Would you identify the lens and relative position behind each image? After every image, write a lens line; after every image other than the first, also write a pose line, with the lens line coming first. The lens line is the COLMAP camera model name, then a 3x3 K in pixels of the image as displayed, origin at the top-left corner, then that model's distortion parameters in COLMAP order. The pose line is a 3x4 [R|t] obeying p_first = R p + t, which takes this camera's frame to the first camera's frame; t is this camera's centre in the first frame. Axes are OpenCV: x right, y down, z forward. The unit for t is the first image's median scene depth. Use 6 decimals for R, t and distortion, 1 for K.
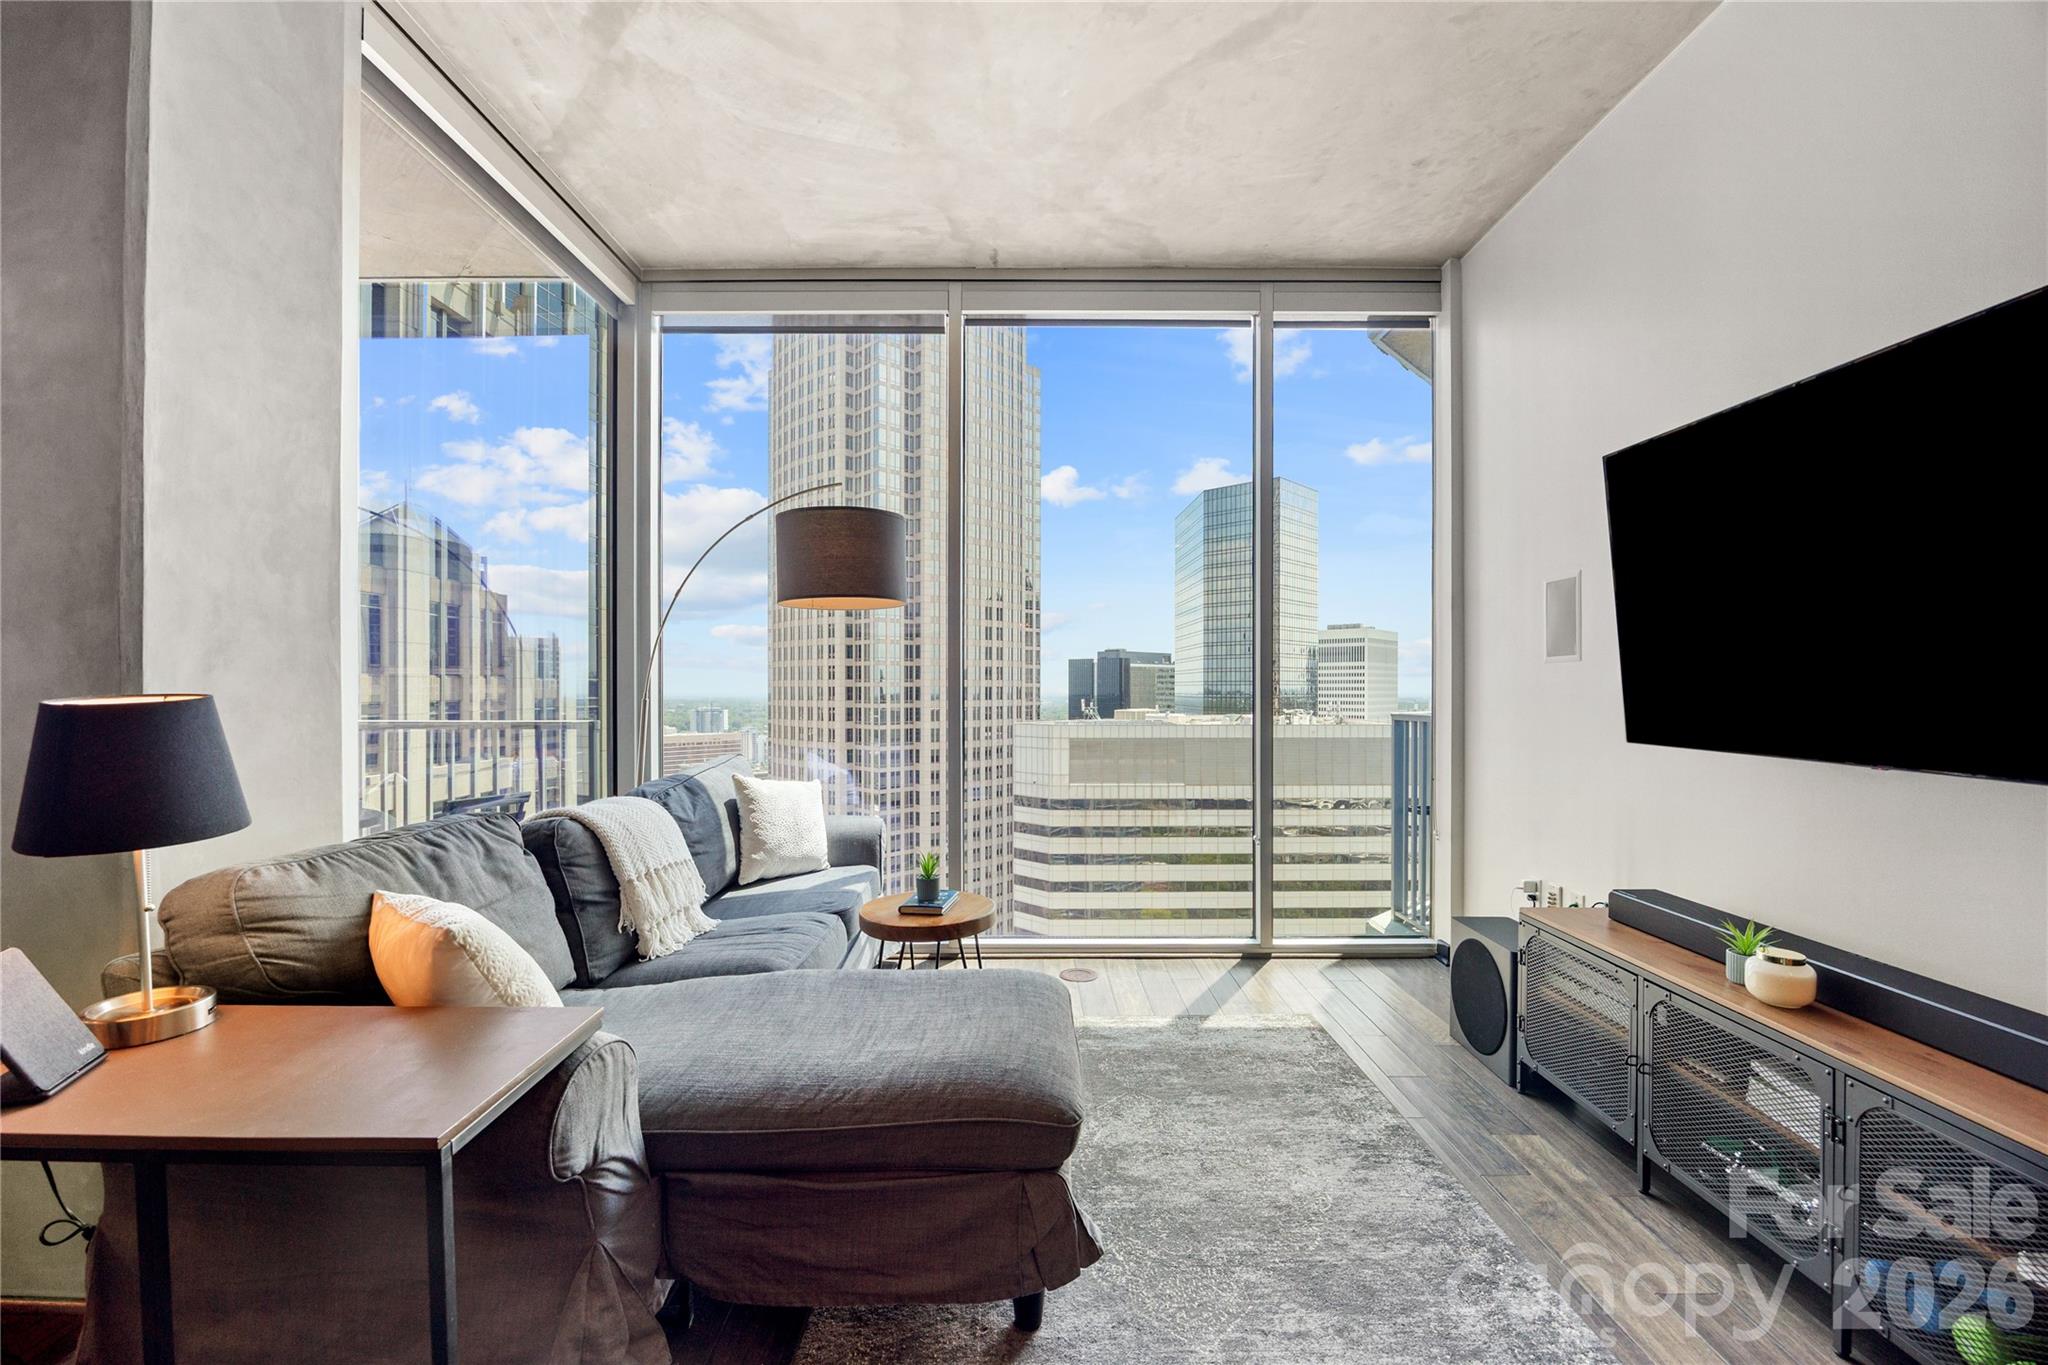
lens RADIAL K [[853.7, 0, 1021.8], [0, 853.7, 691.6], [0, 0, 1]] dist [-0.017118, 0.000797]
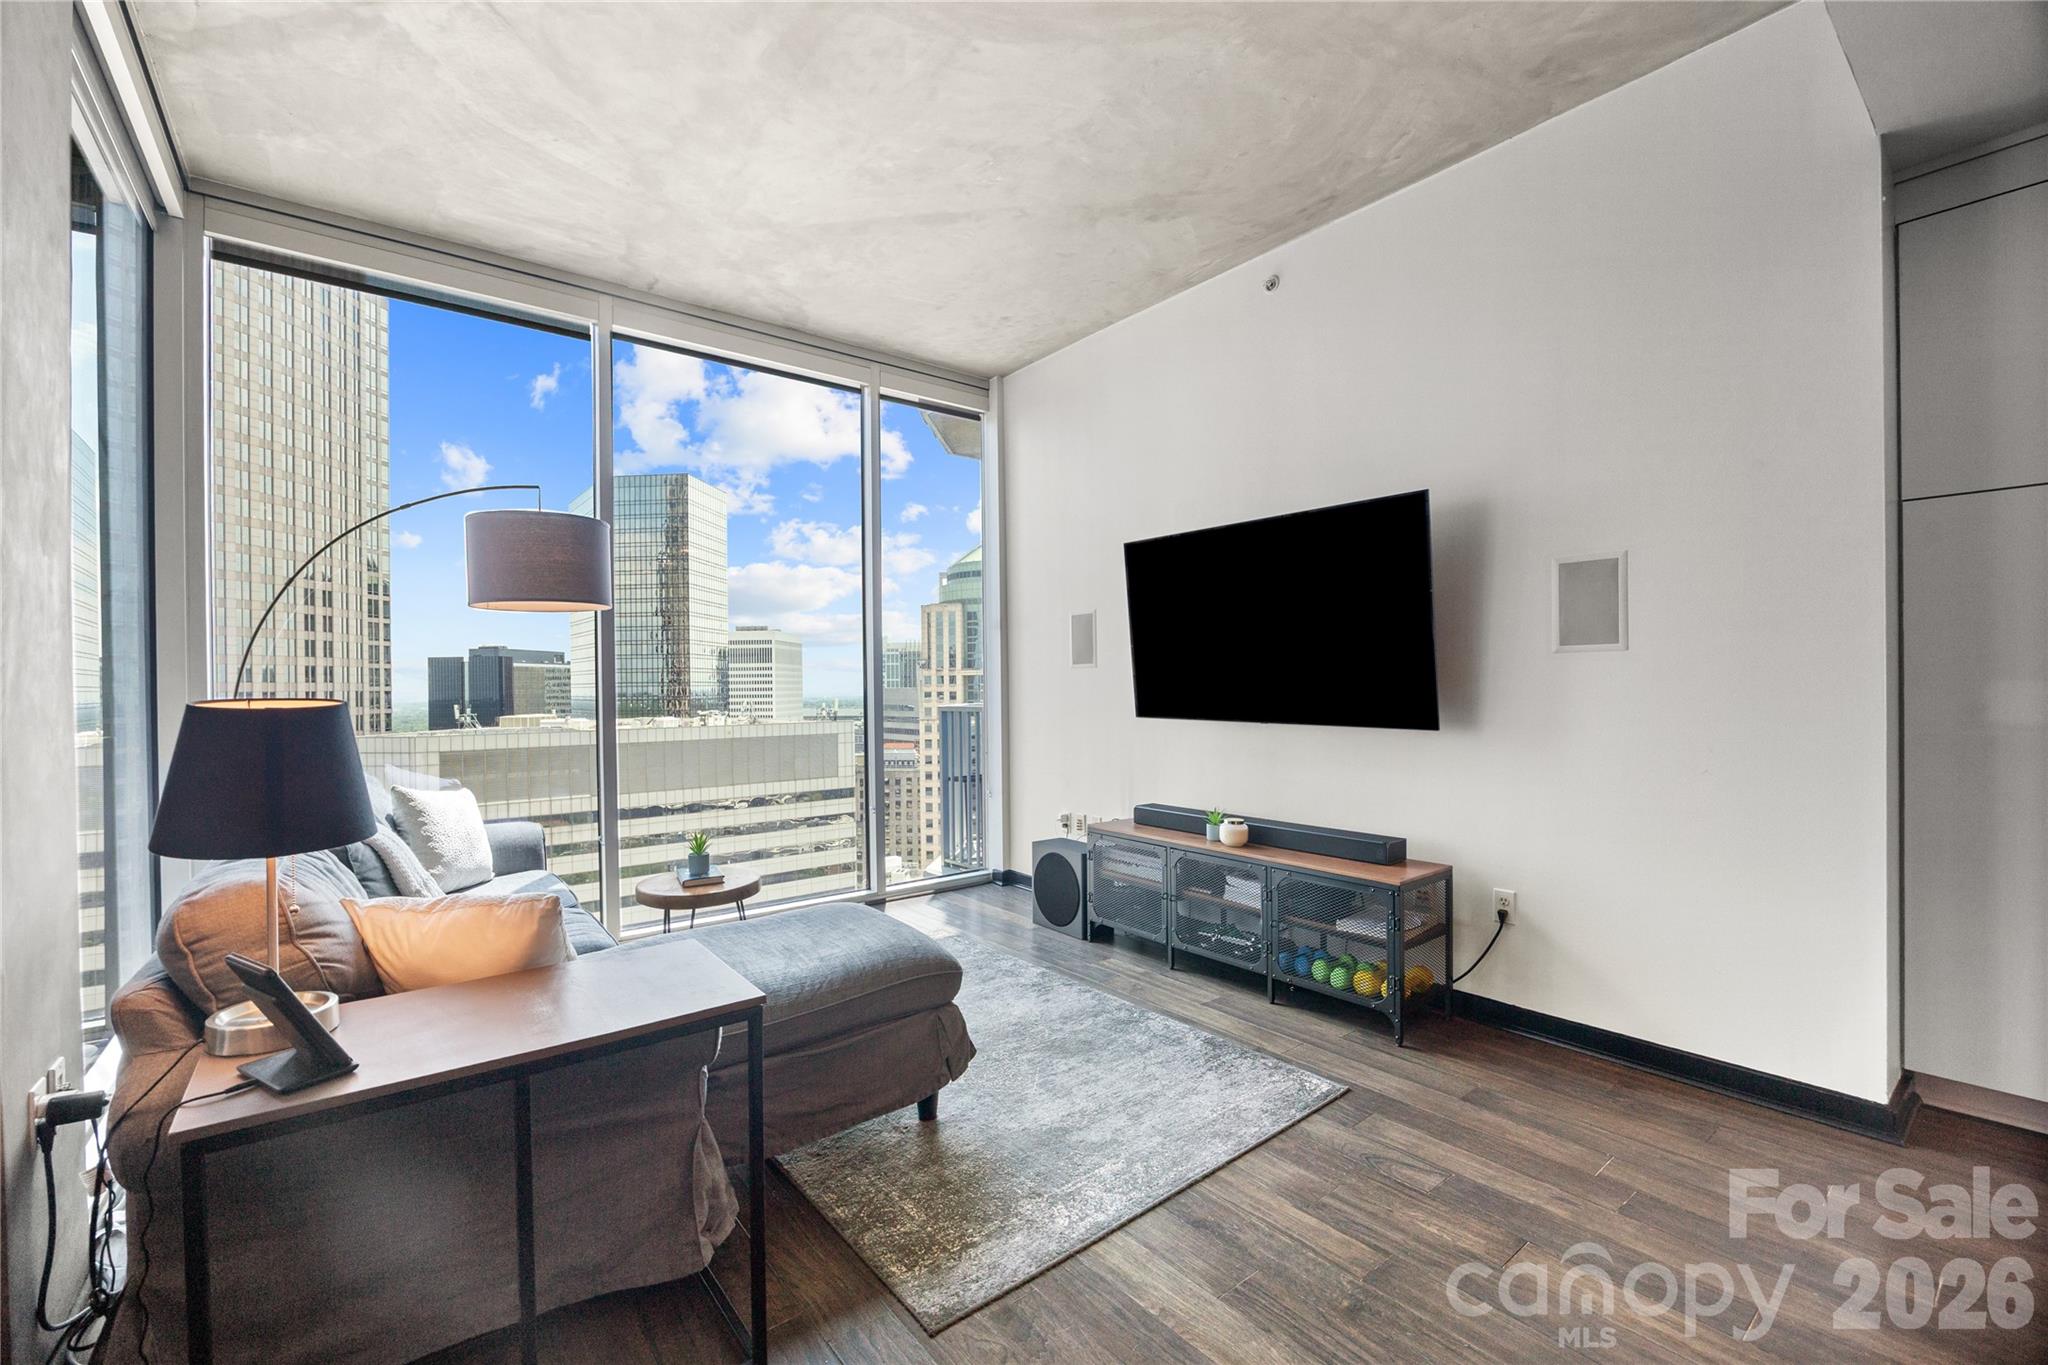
lens RADIAL K [[853.7, 0, 1021.8], [0, 853.7, 691.6], [0, 0, 1]] dist [-0.017118, 0.000797]
pose [[0.783906, -0.011767, 0.620768, -0.347668], [0.012459, 0.999917, 0.003220, 0.000768], [-0.620754, 0.005210, 0.783988, -0.120741]]
